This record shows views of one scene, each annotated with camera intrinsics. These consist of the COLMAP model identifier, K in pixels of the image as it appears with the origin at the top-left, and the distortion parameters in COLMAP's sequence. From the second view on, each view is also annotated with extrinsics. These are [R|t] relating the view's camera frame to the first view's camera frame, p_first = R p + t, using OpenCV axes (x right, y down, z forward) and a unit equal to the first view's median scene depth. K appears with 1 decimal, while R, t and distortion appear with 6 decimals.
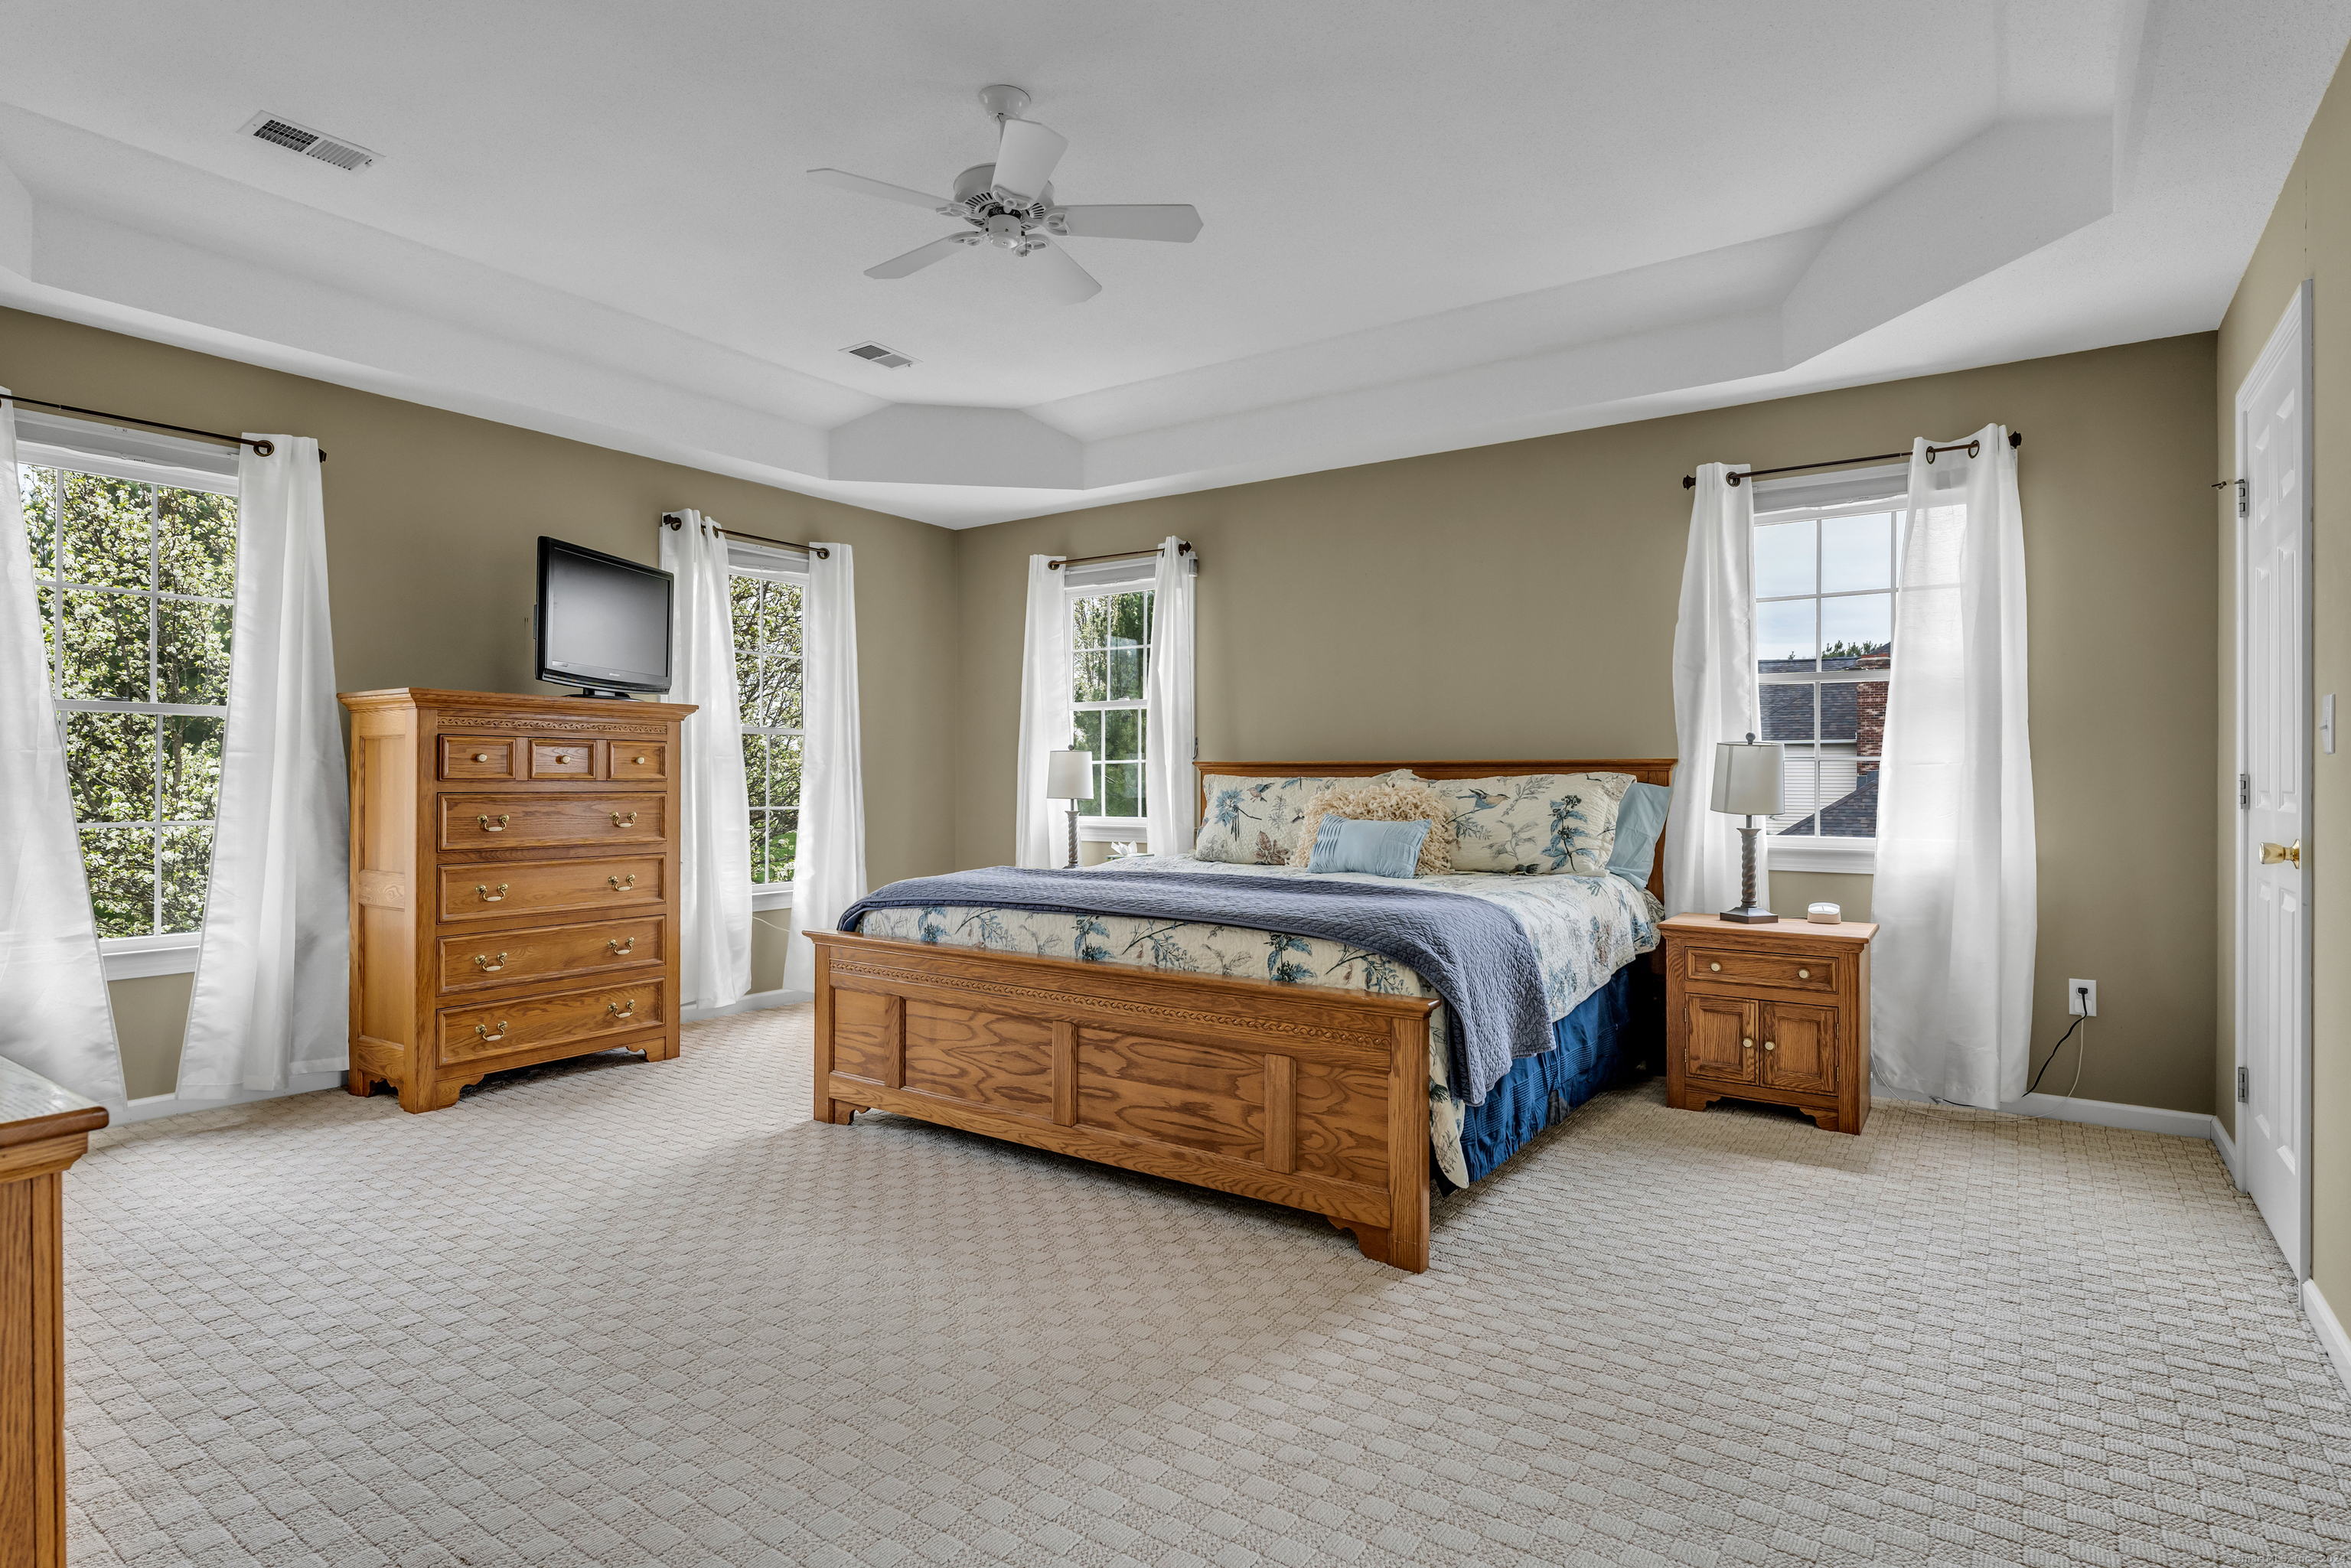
lens RADIAL K [[1198.2, 0, 1177.2], [0, 1198.2, 788.8], [0, 0, 1]] dist [-0.000127, -0.000819]
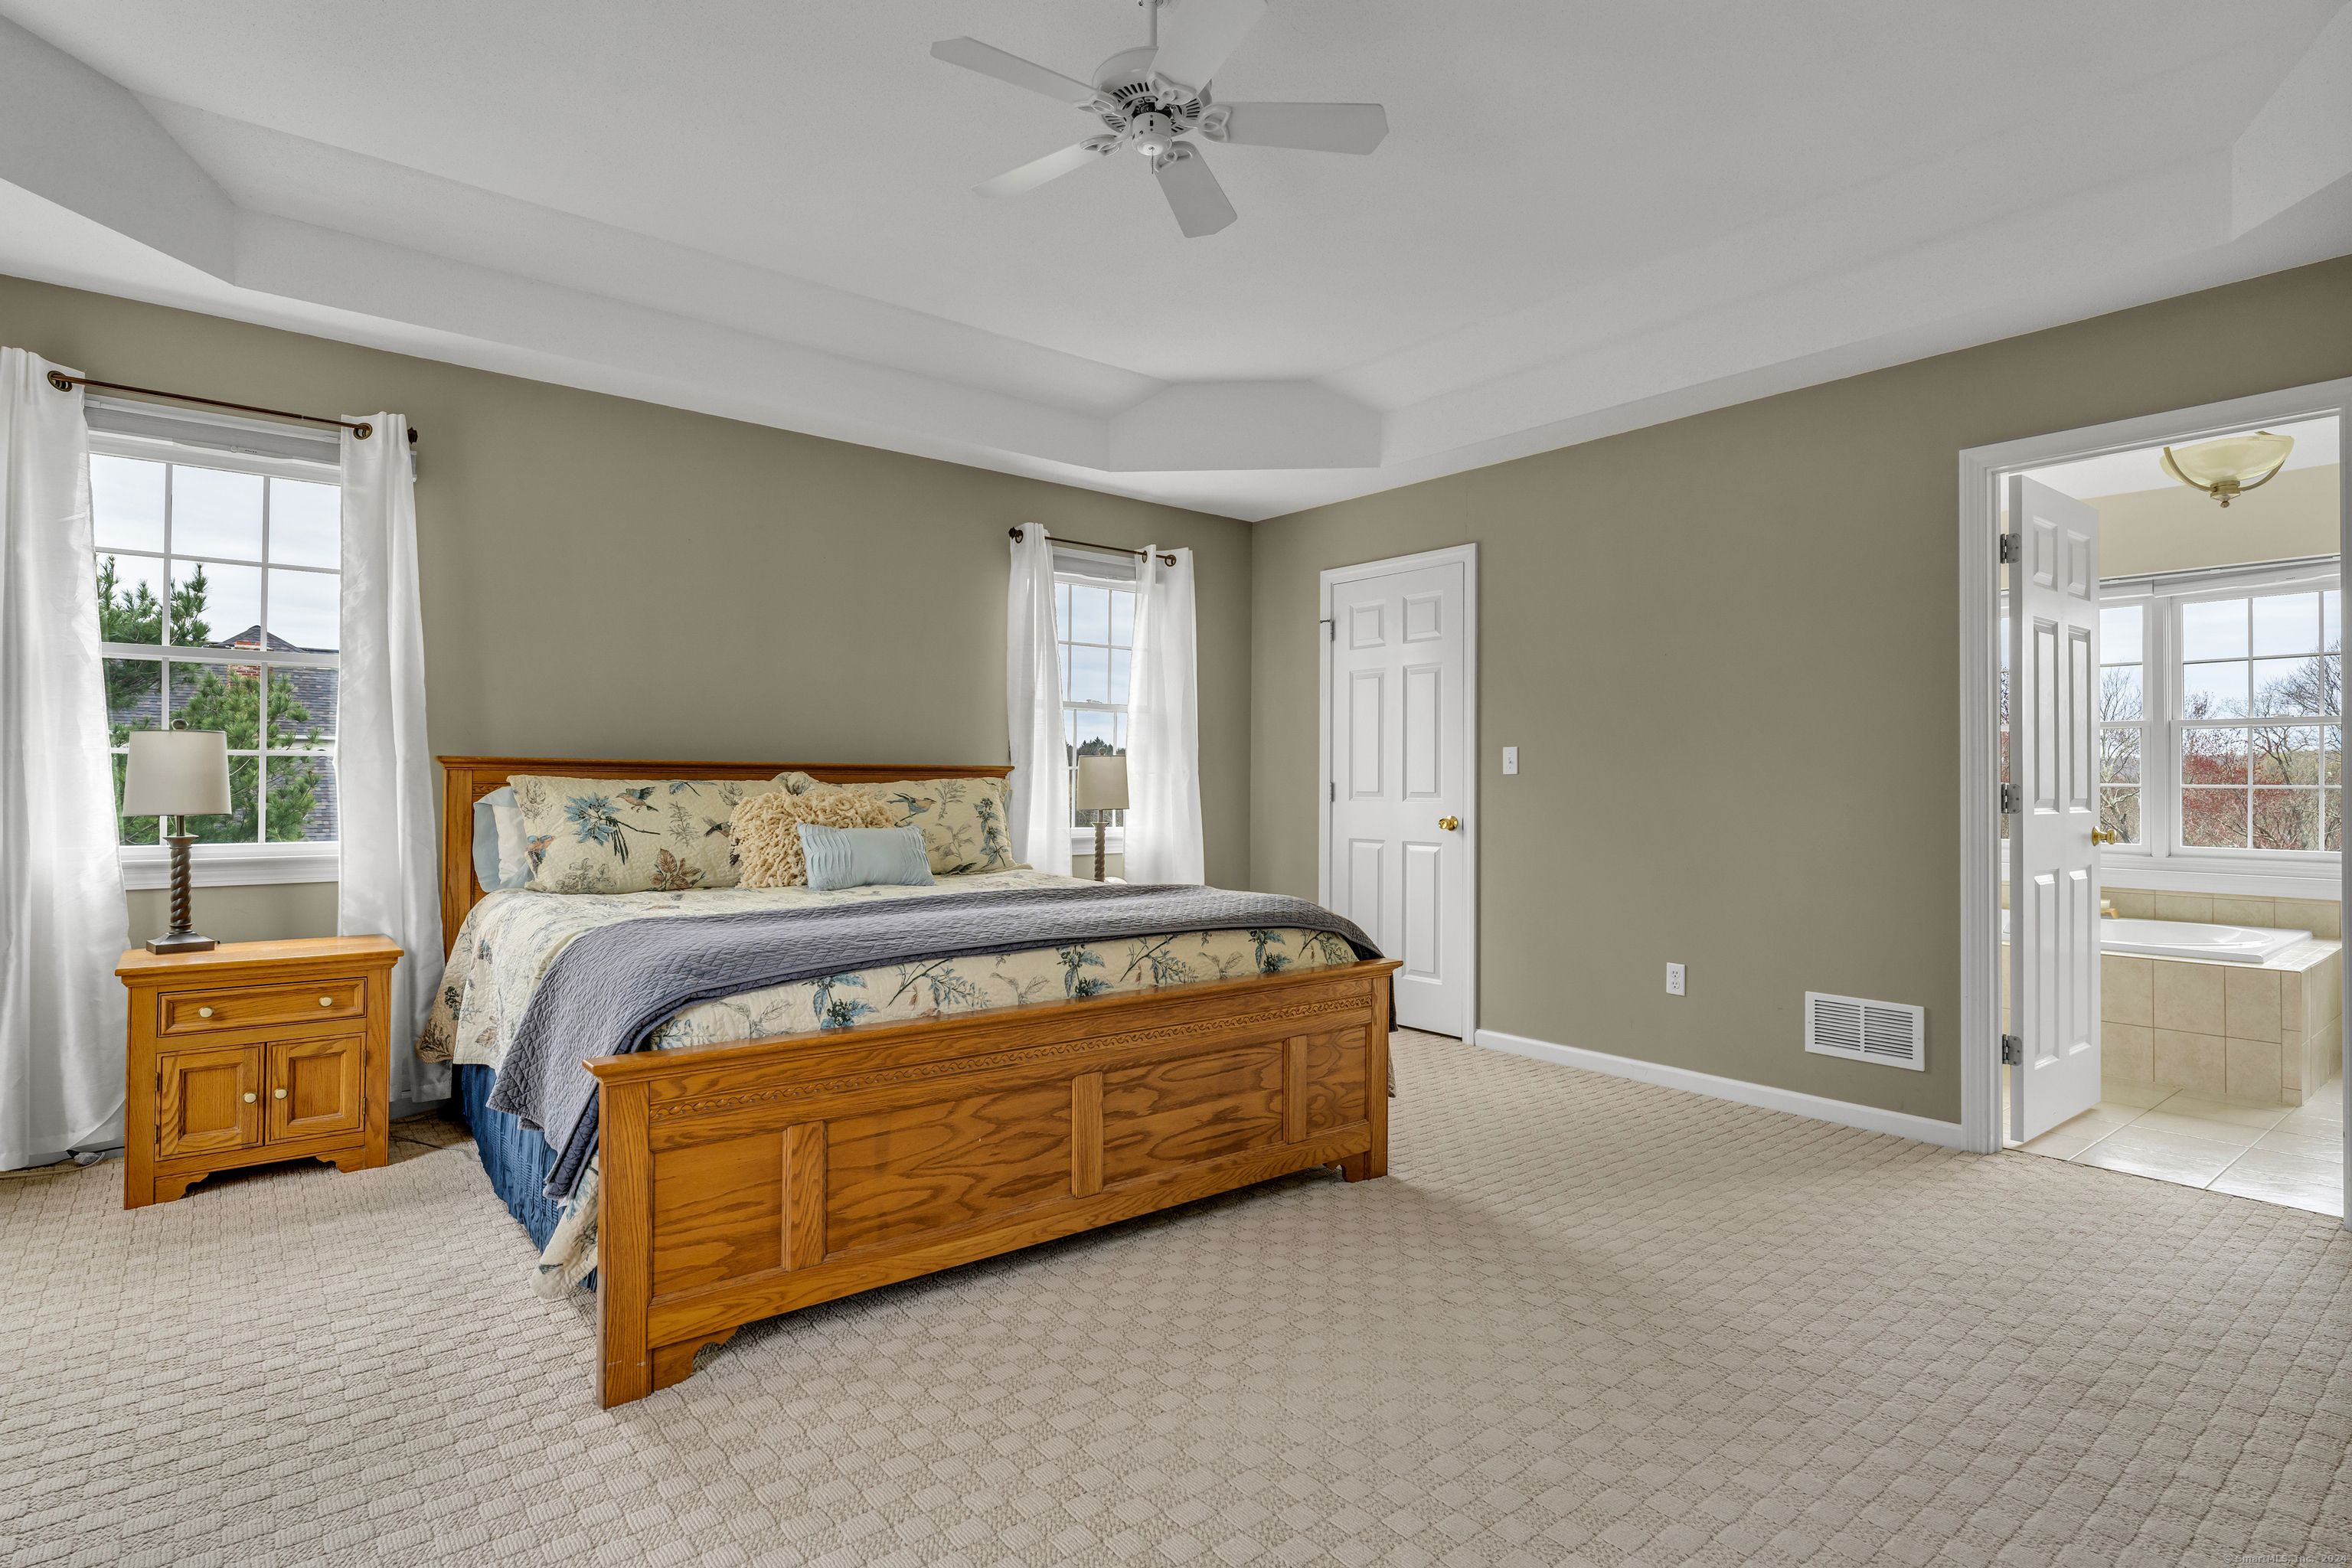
lens RADIAL K [[1169.2, 0, 1176.0], [0, 1169.2, 784.0], [0, 0, 1]] dist [-0.000399, -0.000356]
pose [[0.291257, -0.000070, 0.956645, -0.844566], [0.001931, 0.999998, -0.000514, -0.008942], [-0.956643, 0.001997, 0.291257, 0.682476]]
